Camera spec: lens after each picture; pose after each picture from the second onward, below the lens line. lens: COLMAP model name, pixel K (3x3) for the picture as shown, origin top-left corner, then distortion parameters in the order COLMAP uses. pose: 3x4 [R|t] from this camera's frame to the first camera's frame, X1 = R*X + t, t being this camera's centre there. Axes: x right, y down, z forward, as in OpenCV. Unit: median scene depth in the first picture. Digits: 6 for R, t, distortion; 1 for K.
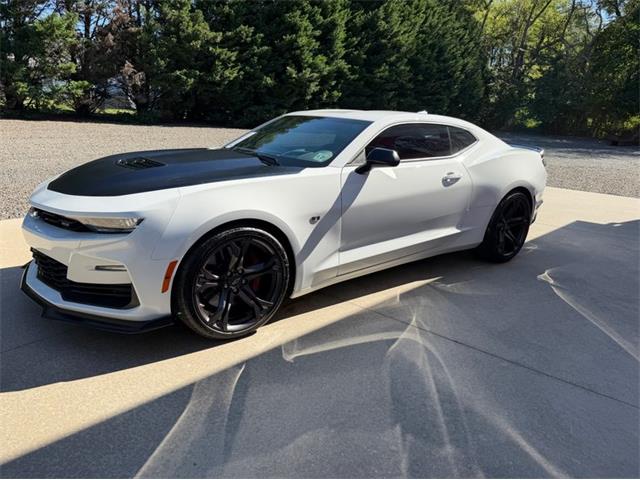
lens RADIAL K [[451.2, 0, 320.0], [0, 451.2, 240.0], [0, 0, 1]] dist [0.049549, -0.068069]
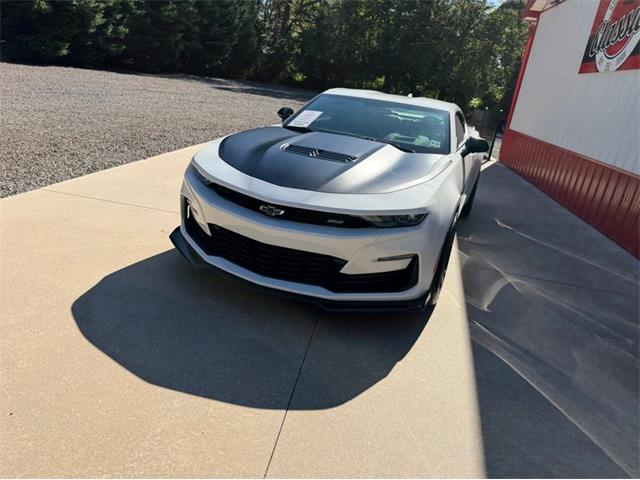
lens RADIAL K [[454.6, 0, 318.5], [0, 454.6, 237.6], [0, 0, 1]] dist [0.003923, -0.007391]
pose [[0.866005, -0.102197, 0.489480, -0.127005], [0.047355, 0.991254, 0.123179, -0.014645], [-0.497787, -0.083494, 0.863271, 0.014563]]
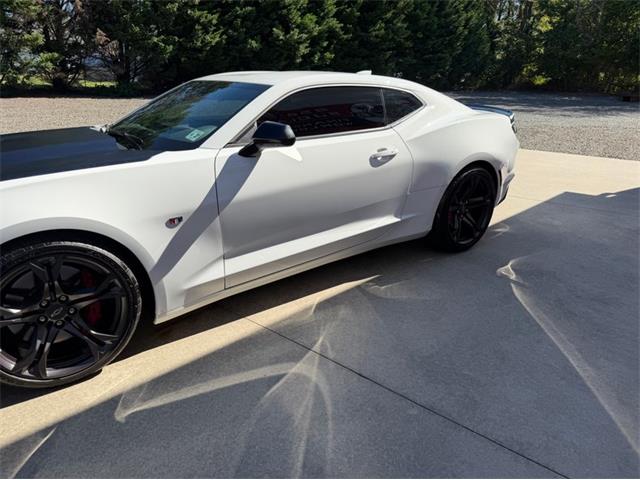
lens RADIAL K [[453.2, 0, 321.3], [0, 453.2, 245.4], [0, 0, 1]] dist [0.018086, -0.022561]
pose [[0.999294, -0.031183, -0.020944, 0.032882], [0.032771, 0.996226, 0.080375, -0.007871], [0.018358, -0.081004, 0.996545, 0.032121]]
